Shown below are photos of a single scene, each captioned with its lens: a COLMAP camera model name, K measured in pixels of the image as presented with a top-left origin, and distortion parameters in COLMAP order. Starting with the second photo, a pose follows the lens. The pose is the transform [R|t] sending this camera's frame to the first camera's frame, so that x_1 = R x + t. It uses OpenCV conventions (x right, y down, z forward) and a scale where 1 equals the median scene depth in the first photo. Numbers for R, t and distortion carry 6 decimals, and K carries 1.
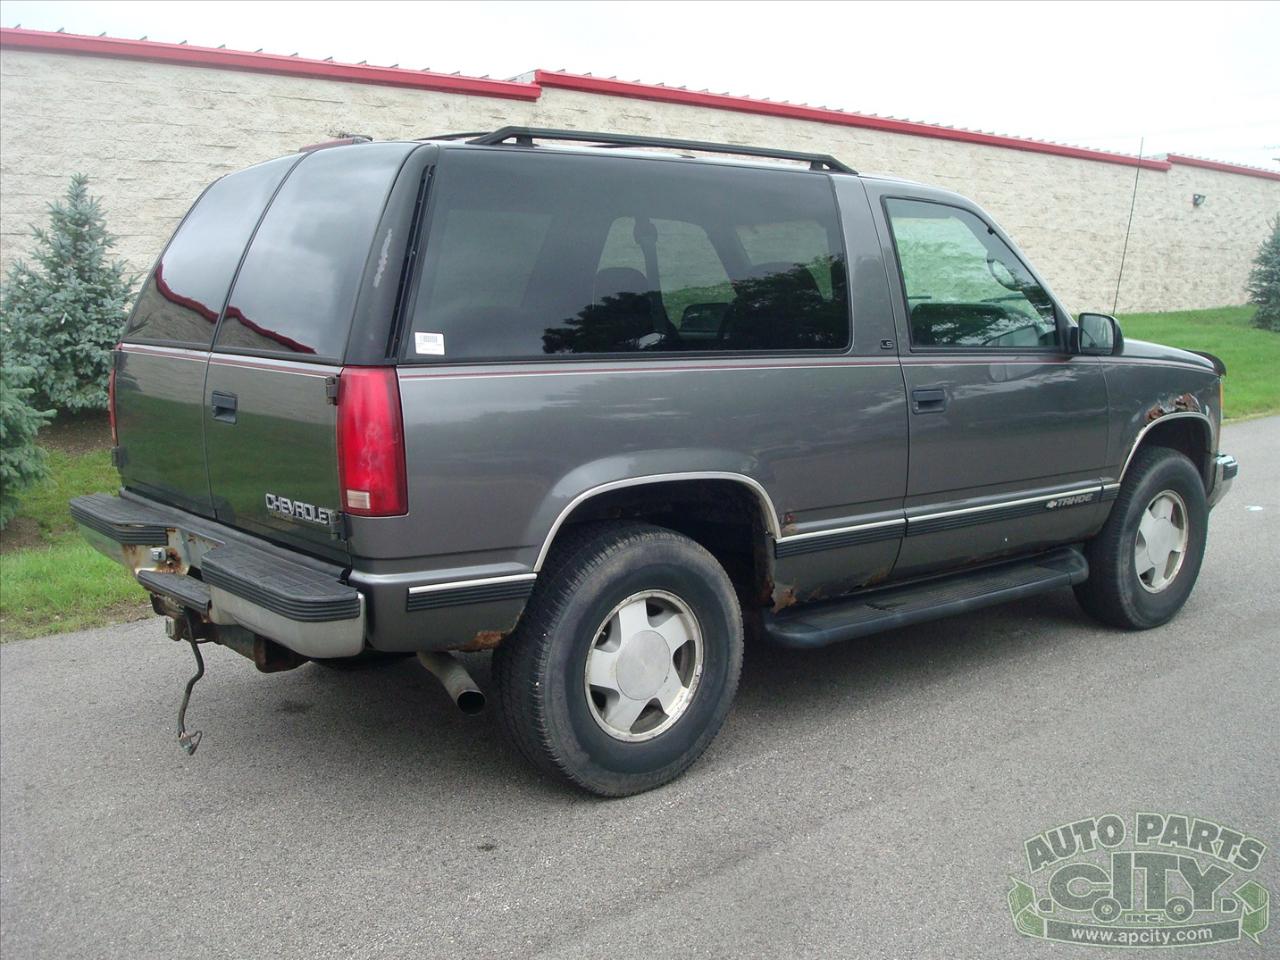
lens RADIAL K [[1360.9, 0, 620.6], [0, 1360.9, 486.0], [0, 0, 1]] dist [-0.095134, -0.054616]
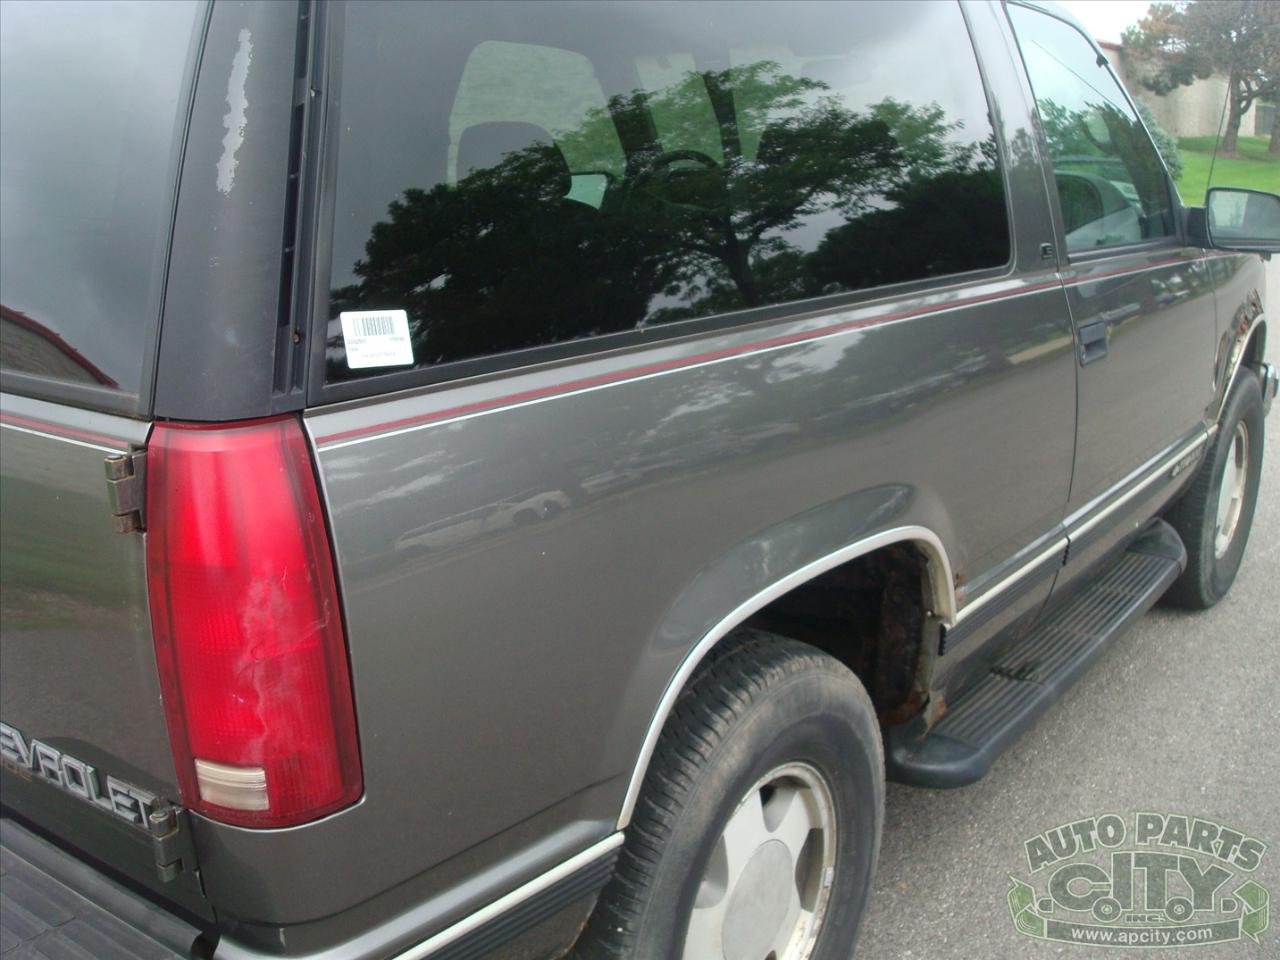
lens RADIAL K [[1360.9, 0, 620.6], [0, 1360.9, 486.0], [0, 0, 1]] dist [-0.095134, -0.054616]
pose [[0.971316, -0.073338, 0.226199, -0.160159], [0.049059, 0.992592, 0.111152, -0.100808], [-0.232675, -0.096867, 0.967719, 0.604833]]
